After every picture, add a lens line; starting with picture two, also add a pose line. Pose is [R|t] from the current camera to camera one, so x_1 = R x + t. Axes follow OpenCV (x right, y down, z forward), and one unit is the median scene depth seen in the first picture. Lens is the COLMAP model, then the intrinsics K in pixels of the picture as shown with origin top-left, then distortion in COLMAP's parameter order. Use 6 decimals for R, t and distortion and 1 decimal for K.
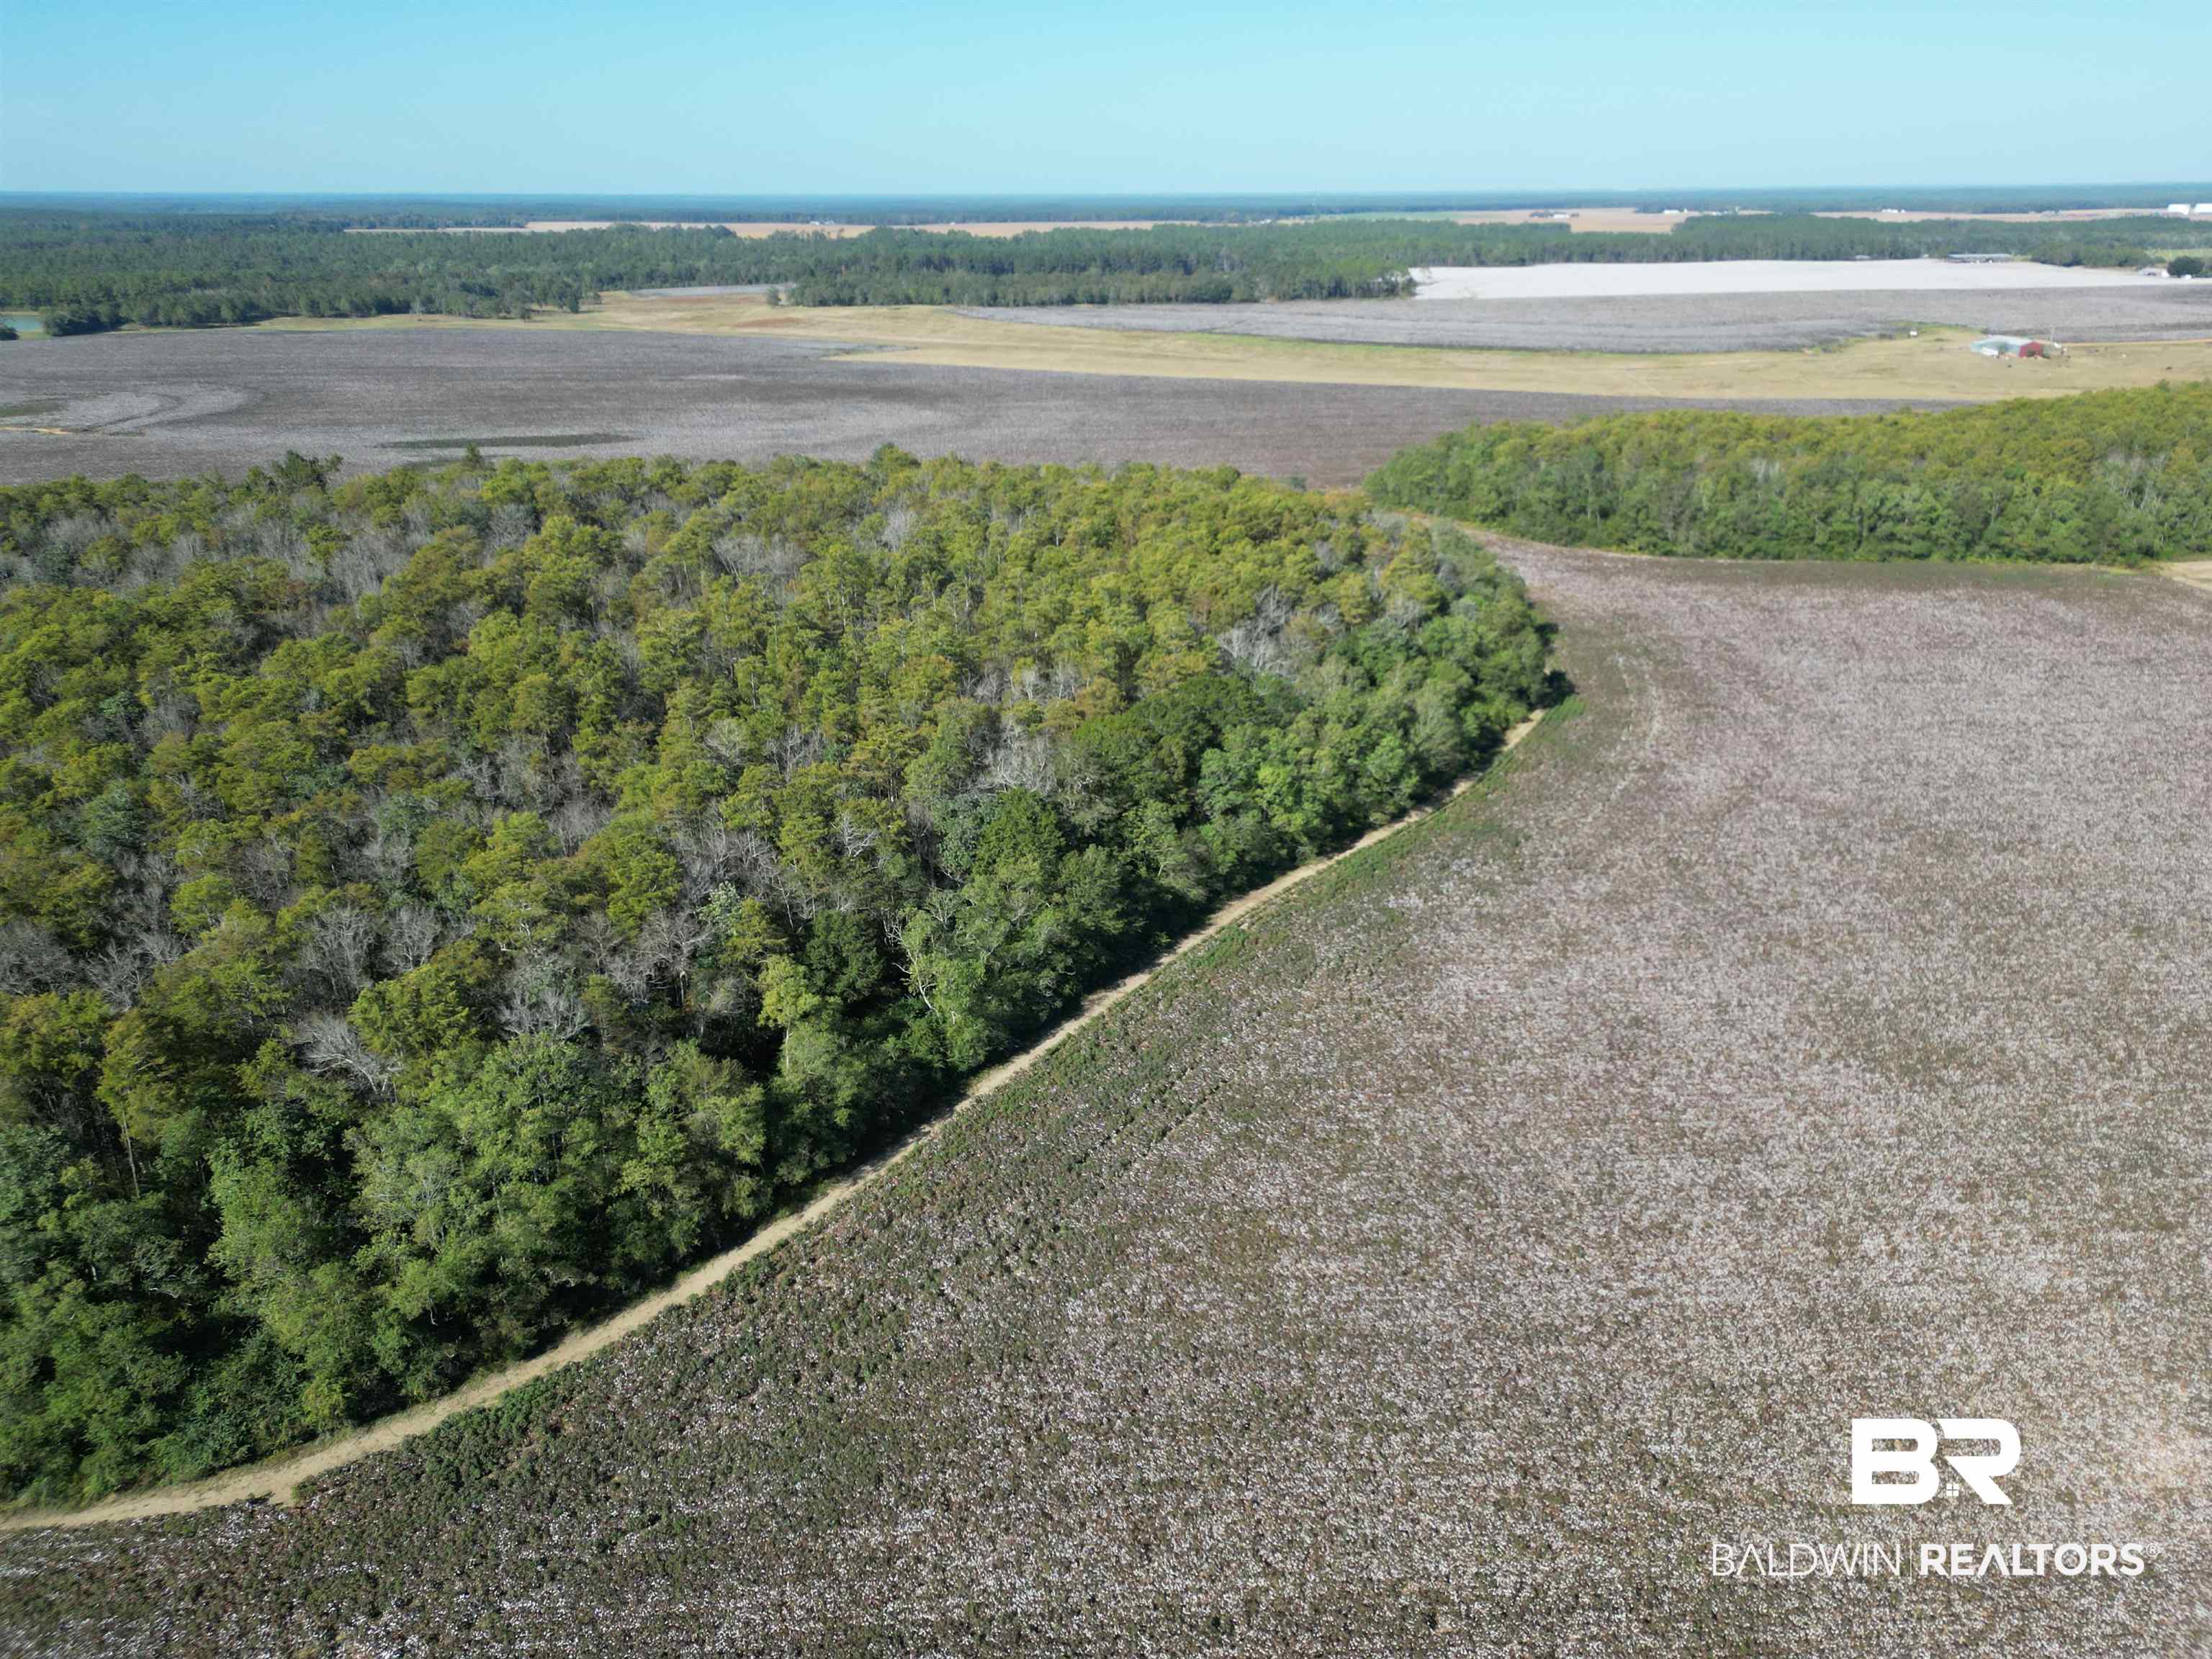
lens RADIAL K [[1559.7, 0, 1107.5], [0, 1559.7, 840.6], [0, 0, 1]] dist [0.060673, -0.053203]
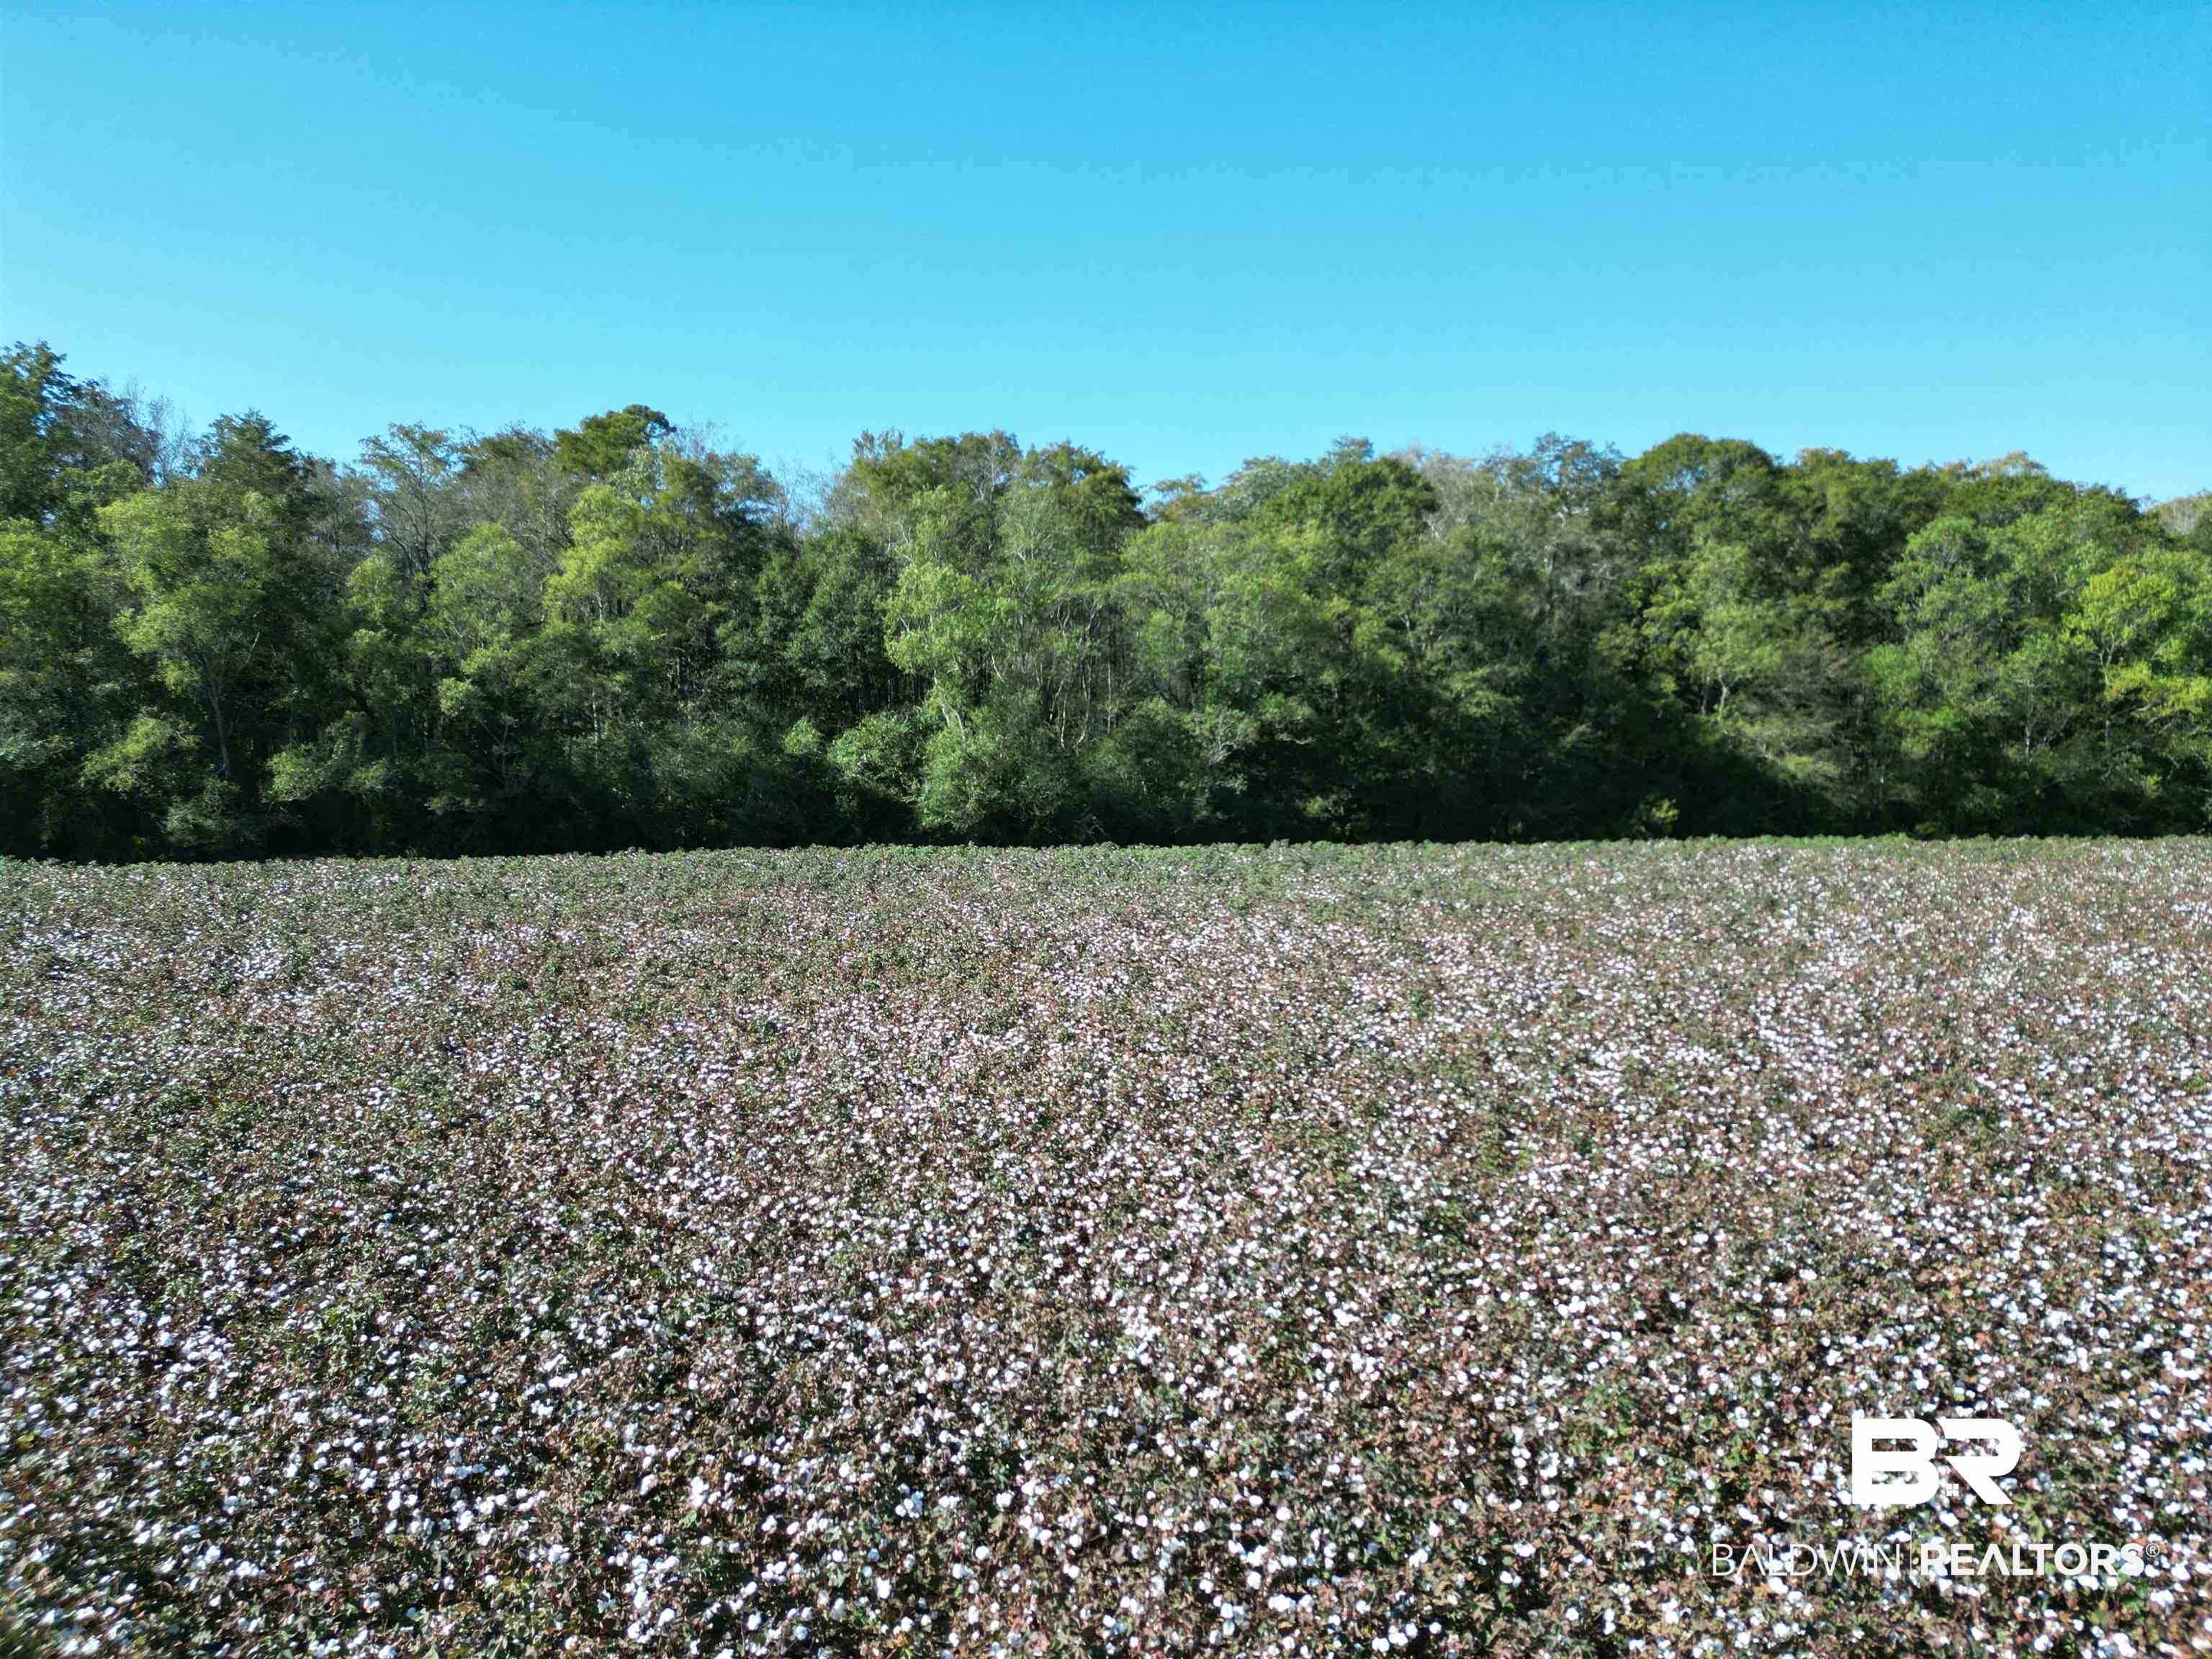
lens RADIAL K [[1559.7, 0, 1104.9], [0, 1559.7, 829.4], [0, 0, 1]] dist [0.060673, -0.053203]
pose [[0.753048, 0.047840, -0.656224, 0.033014], [-0.254760, 0.940758, -0.223766, 0.032992], [0.606643, 0.335687, 0.720624, 0.101028]]
